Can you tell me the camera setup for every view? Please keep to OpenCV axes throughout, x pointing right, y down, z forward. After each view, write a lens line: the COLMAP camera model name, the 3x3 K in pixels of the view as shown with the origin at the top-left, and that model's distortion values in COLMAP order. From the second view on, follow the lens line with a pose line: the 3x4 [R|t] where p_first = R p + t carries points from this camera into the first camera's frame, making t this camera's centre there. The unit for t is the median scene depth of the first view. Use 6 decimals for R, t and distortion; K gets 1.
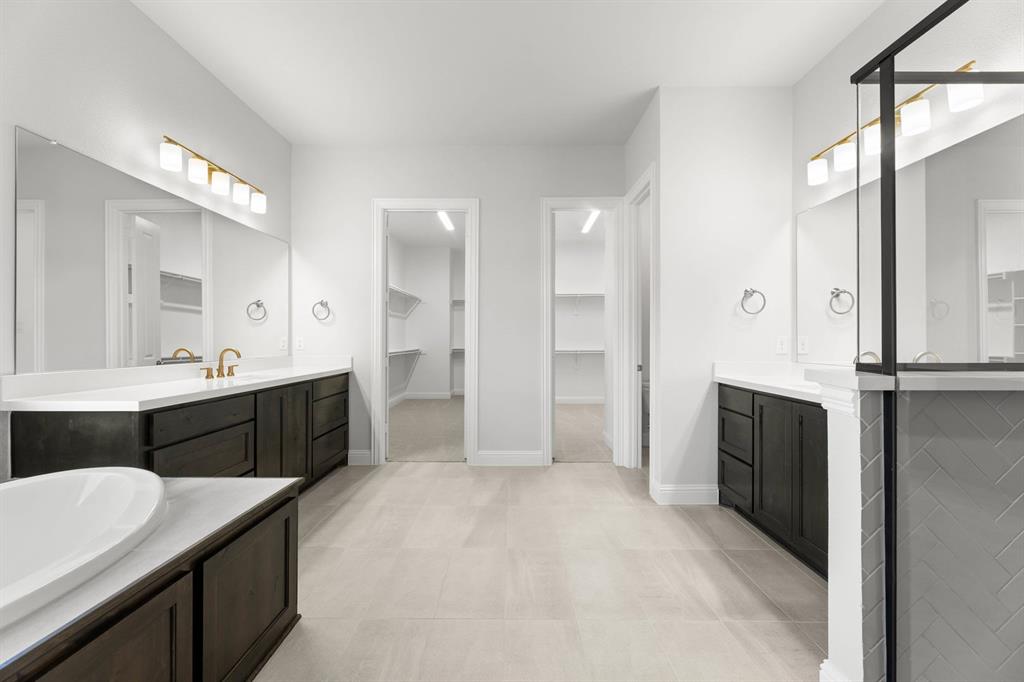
lens RADIAL K [[410.8, 0, 513.4], [0, 410.8, 339.5], [0, 0, 1]] dist [0.001599, -0.000485]
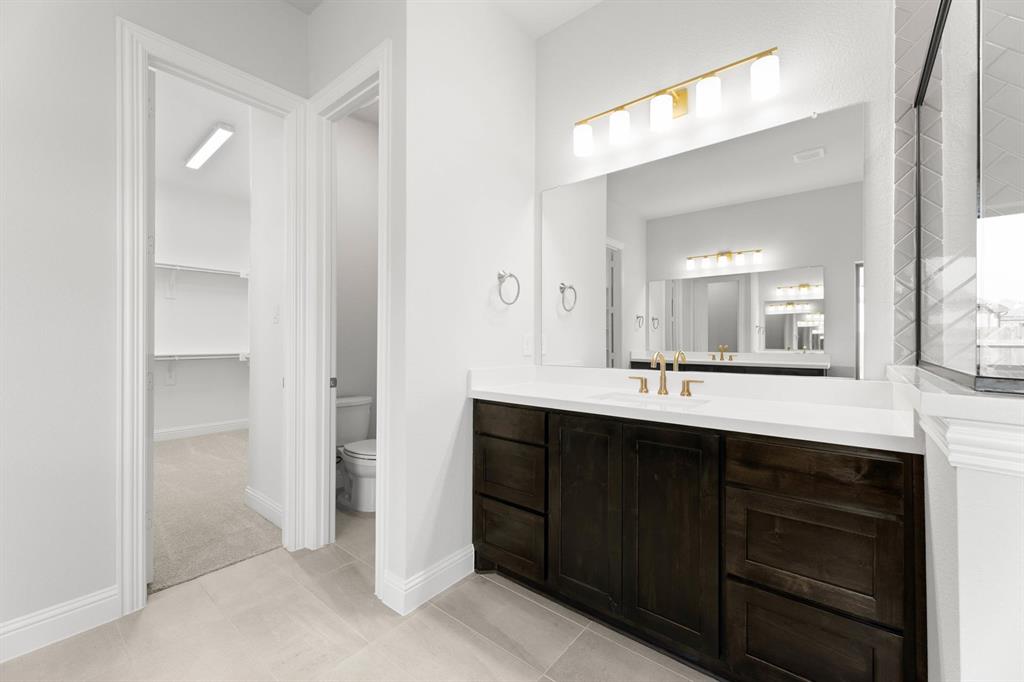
lens RADIAL K [[410.8, 0, 509.7], [0, 410.8, 339.9], [0, 0, 1]] dist [0.001599, -0.000485]
pose [[0.635846, 0.004689, 0.771802, -0.007572], [-0.005032, 0.999985, -0.001930, 0.005255], [-0.771800, -0.002657, 0.635860, 0.501876]]
